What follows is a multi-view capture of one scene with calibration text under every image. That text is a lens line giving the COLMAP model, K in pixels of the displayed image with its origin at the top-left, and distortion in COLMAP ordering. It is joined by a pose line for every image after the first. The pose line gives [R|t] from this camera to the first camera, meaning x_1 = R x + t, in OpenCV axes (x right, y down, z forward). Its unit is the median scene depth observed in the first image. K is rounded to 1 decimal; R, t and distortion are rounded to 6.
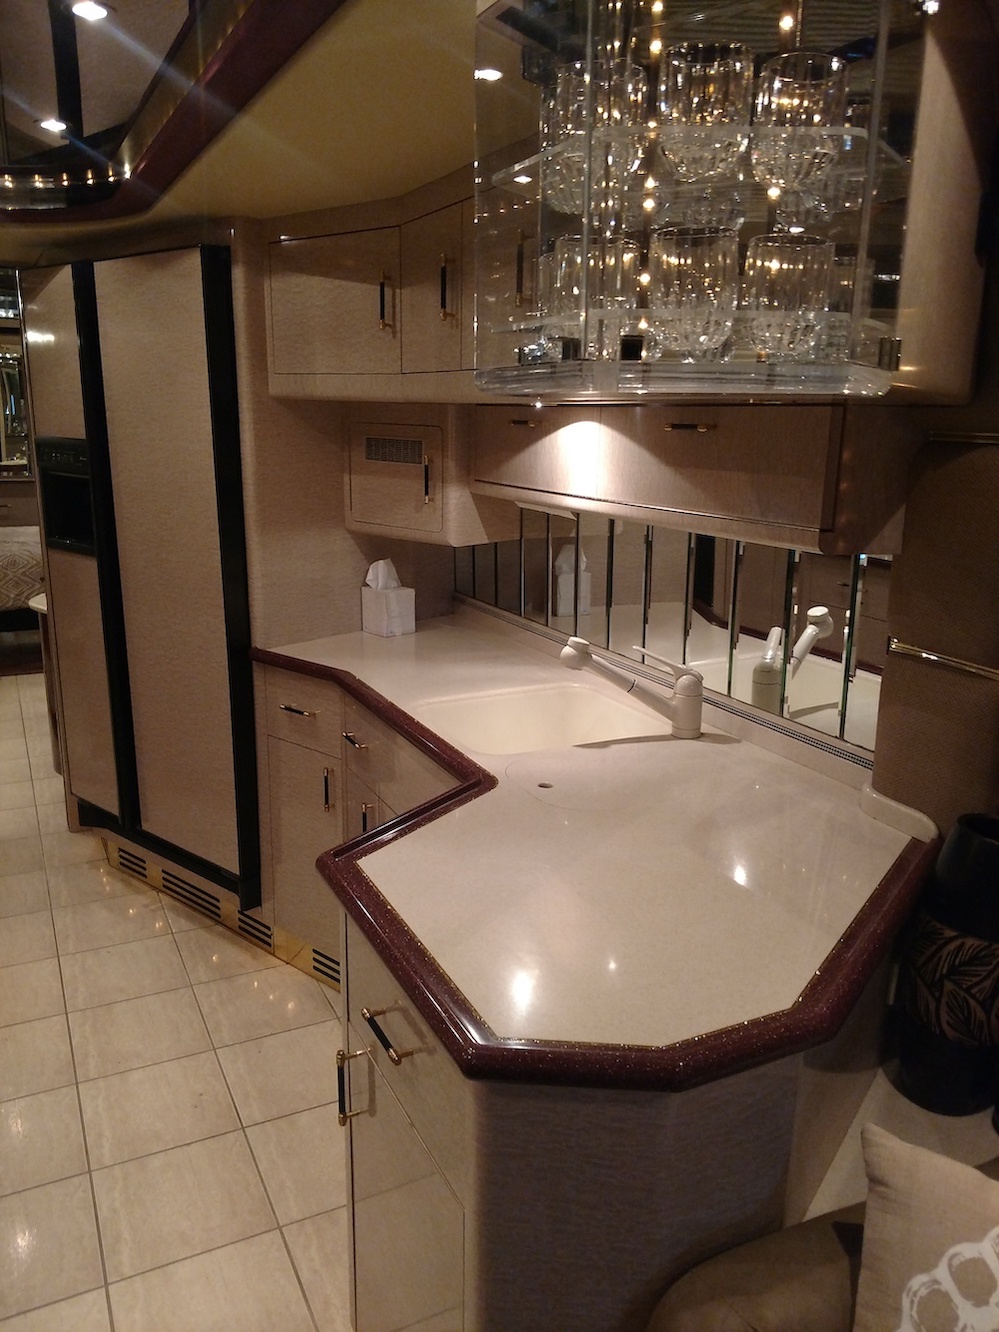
lens RADIAL K [[1059.6, 0, 498.4], [0, 1059.6, 671.7], [0, 0, 1]] dist [0.066065, -0.080648]
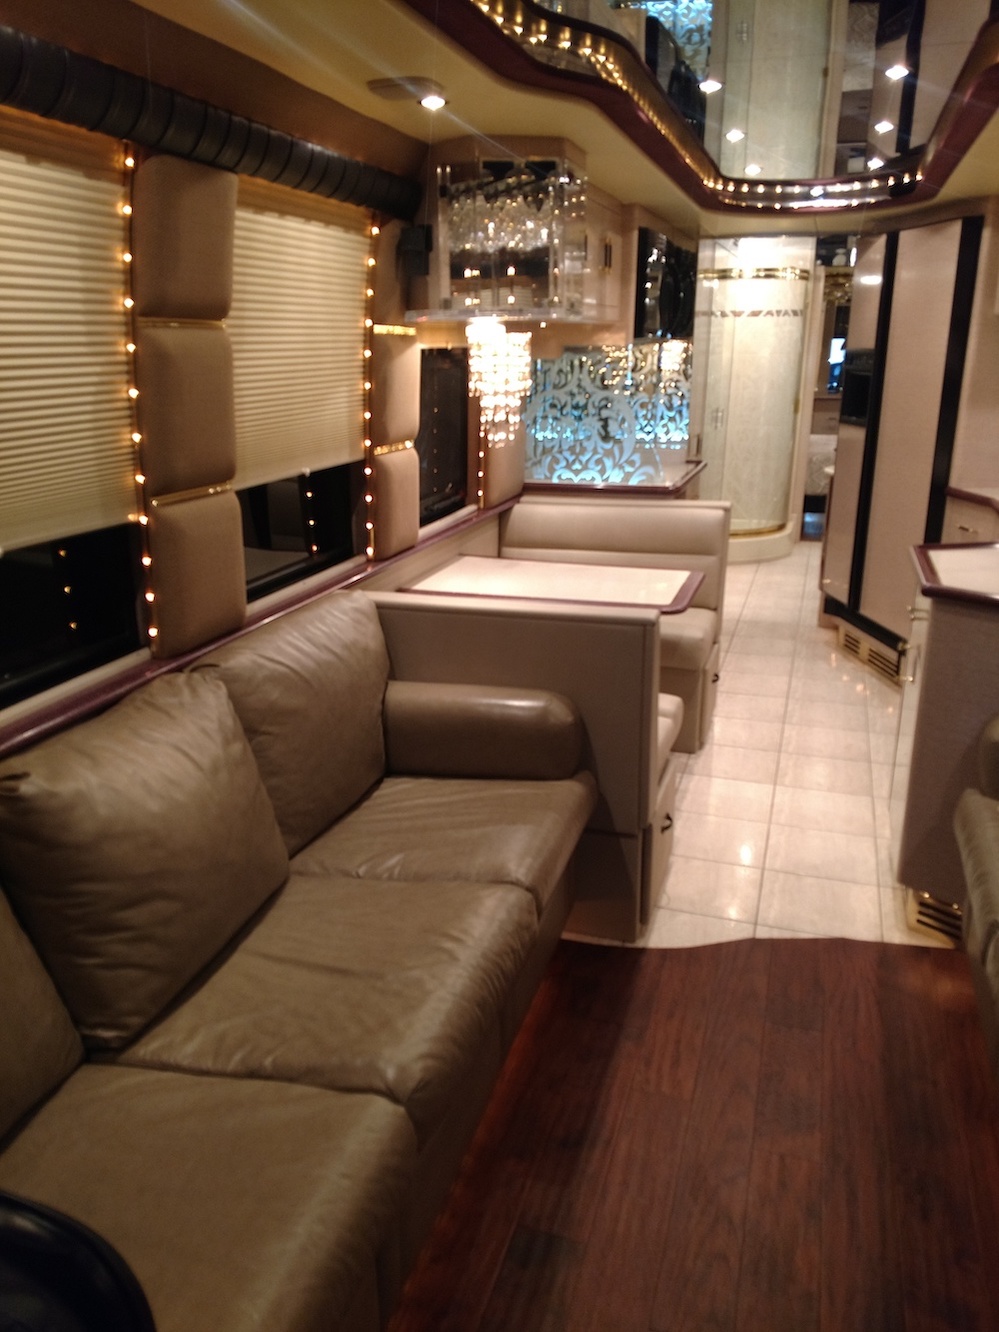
lens RADIAL K [[1038.8, 0, 494.0], [0, 1038.8, 667.7], [0, 0, 1]] dist [0.125401, -0.151961]
pose [[0.731595, 0.192854, -0.653893, 0.318637], [-0.157347, 0.981023, 0.113291, 0.155381], [0.663333, 0.020006, 0.748057, -0.524389]]
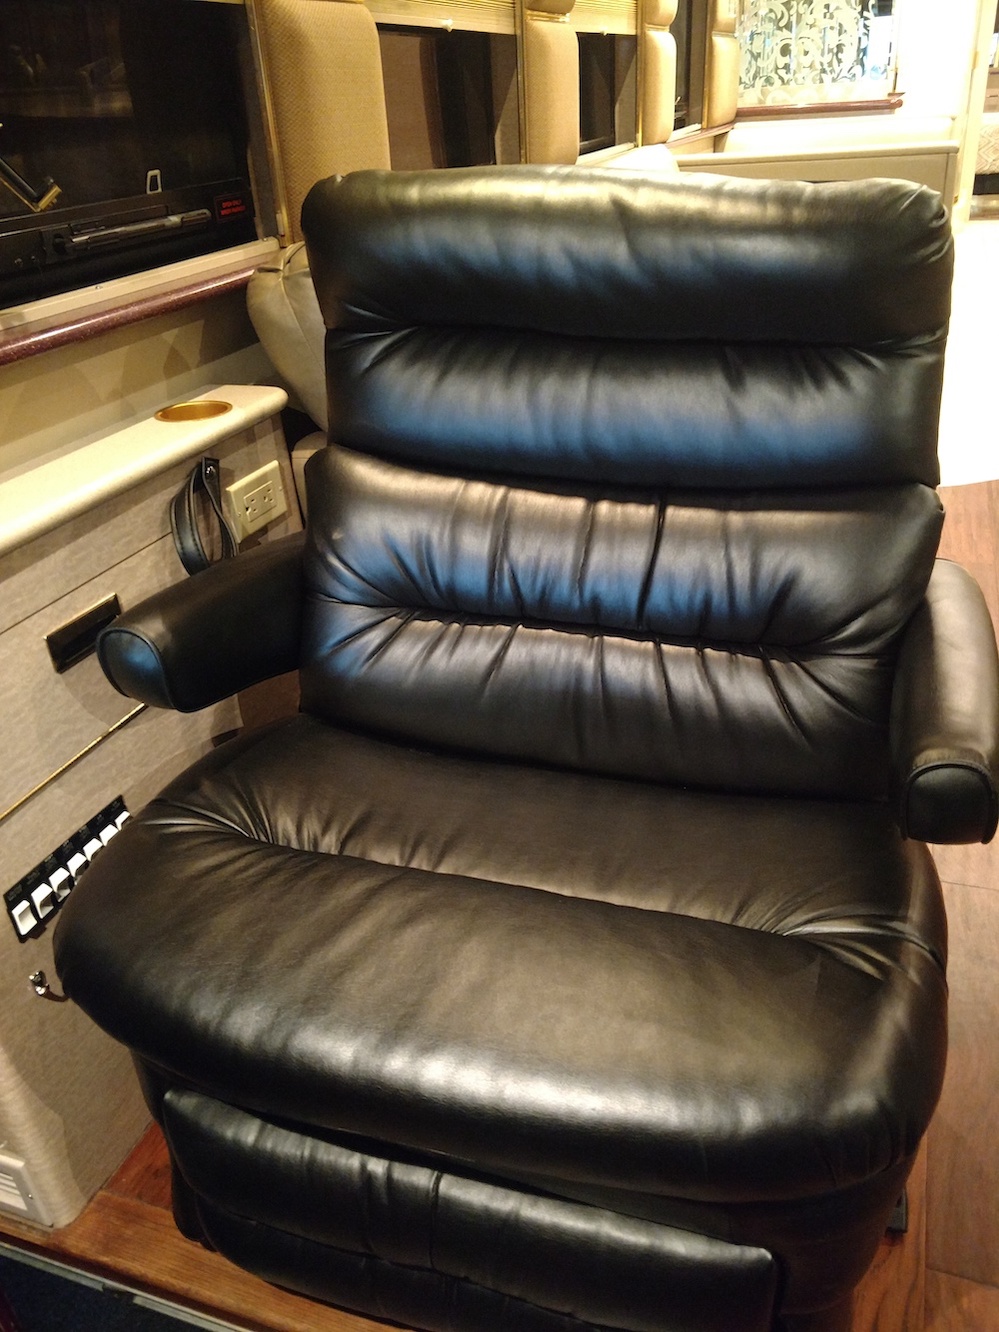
lens RADIAL K [[1059.6, 0, 496.9], [0, 1059.6, 668.0], [0, 0, 1]] dist [0.066065, -0.080648]
pose [[0.696807, 0.281711, -0.659620, 0.304395], [-0.098517, 0.948515, 0.301021, 0.391442], [0.710461, -0.144770, 0.688685, -0.788003]]
